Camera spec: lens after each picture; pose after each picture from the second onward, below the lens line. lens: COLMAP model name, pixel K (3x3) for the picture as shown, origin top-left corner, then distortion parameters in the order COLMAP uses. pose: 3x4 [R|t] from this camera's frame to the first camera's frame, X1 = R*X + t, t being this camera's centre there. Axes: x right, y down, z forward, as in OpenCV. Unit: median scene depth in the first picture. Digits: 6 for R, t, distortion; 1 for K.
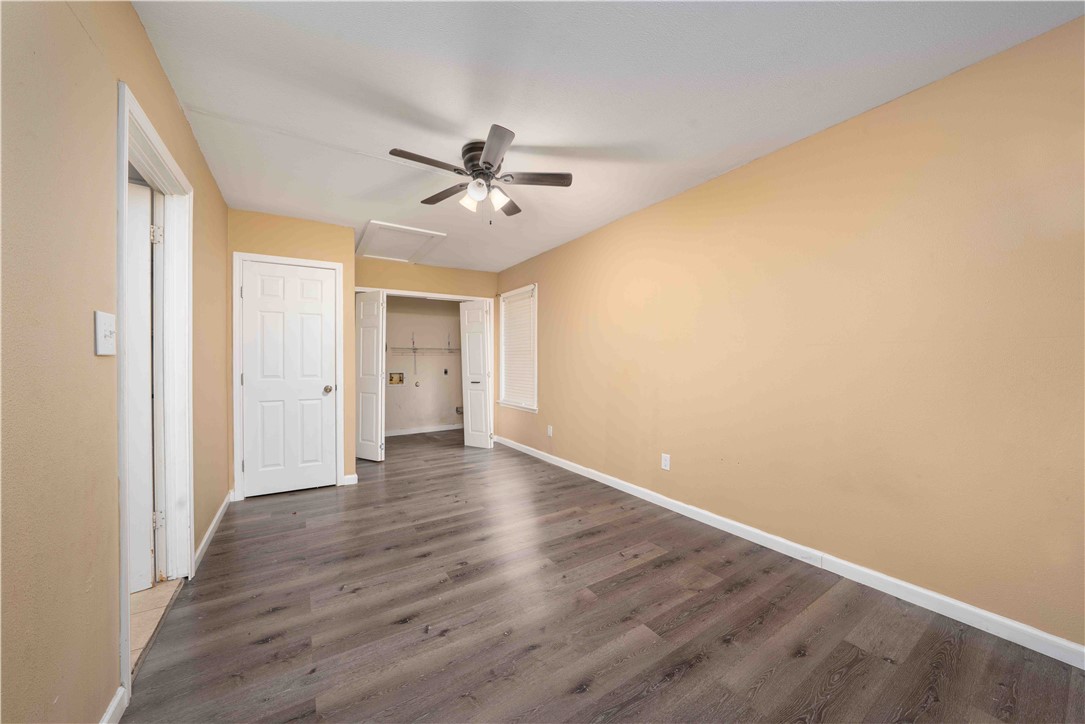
lens RADIAL K [[383.4, 0, 543.0], [0, 383.4, 360.0], [0, 0, 1]] dist [-0.019362, 0.001190]
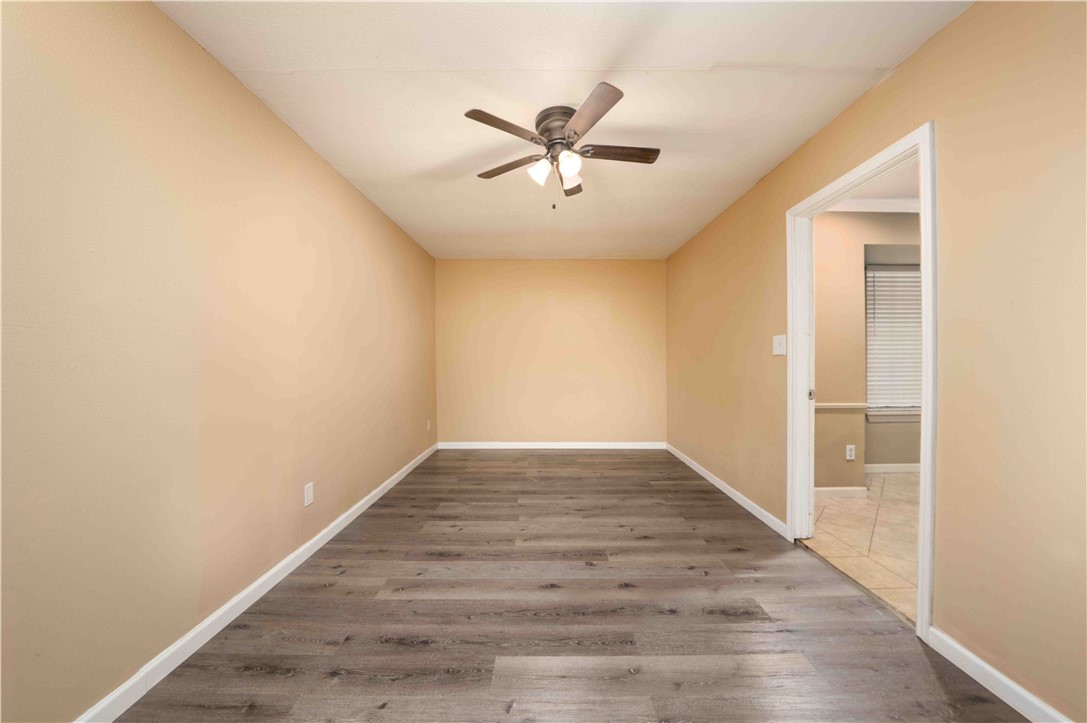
lens RADIAL K [[384.1, 0, 543.8], [0, 384.1, 362.3], [0, 0, 1]] dist [-0.019362, 0.001190]
pose [[-0.840043, 0.000633, 0.542519, -0.688354], [0.003794, 0.999982, 0.004709, 0.008986], [-0.542506, 0.006014, -0.840031, 2.016837]]
